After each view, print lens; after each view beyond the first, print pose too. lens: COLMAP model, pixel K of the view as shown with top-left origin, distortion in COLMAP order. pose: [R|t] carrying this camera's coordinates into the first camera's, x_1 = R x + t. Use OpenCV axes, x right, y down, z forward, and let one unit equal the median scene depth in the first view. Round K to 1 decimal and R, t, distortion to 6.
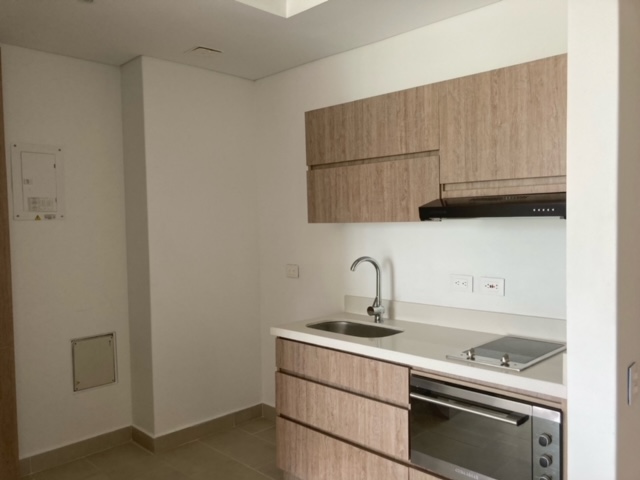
lens RADIAL K [[523.7, 0, 314.7], [0, 523.7, 237.2], [0, 0, 1]] dist [0.041985, -0.055452]
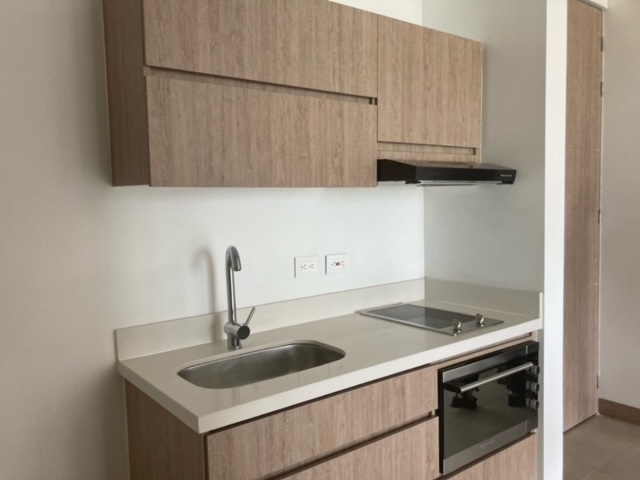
lens RADIAL K [[523.7, 0, 314.7], [0, 523.7, 237.2], [0, 0, 1]] dist [0.041985, -0.055452]
pose [[0.137780, -0.053018, 0.989043, -0.565513], [0.051586, 0.997595, 0.046290, 0.005481], [-0.989119, 0.044643, 0.140184, 0.942073]]
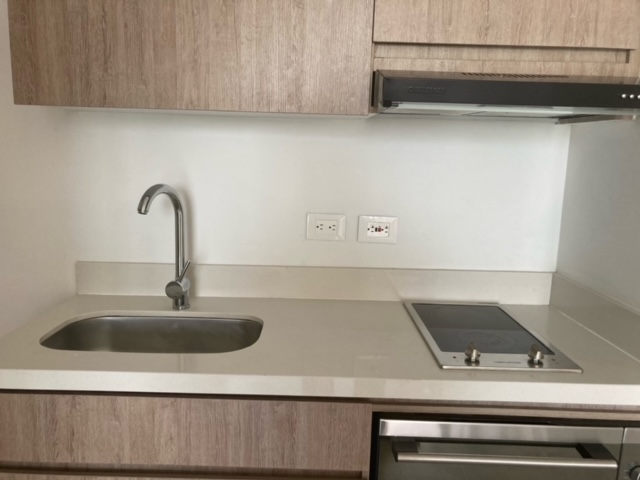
lens RADIAL K [[522.0, 0, 312.3], [0, 522.0, 241.1], [0, 0, 1]] dist [0.003627, 0.005734]
pose [[0.710091, -0.074562, 0.700151, -0.175472], [-0.017690, 0.992174, 0.123603, 0.031262], [-0.703887, -0.100155, 0.703215, 0.625785]]
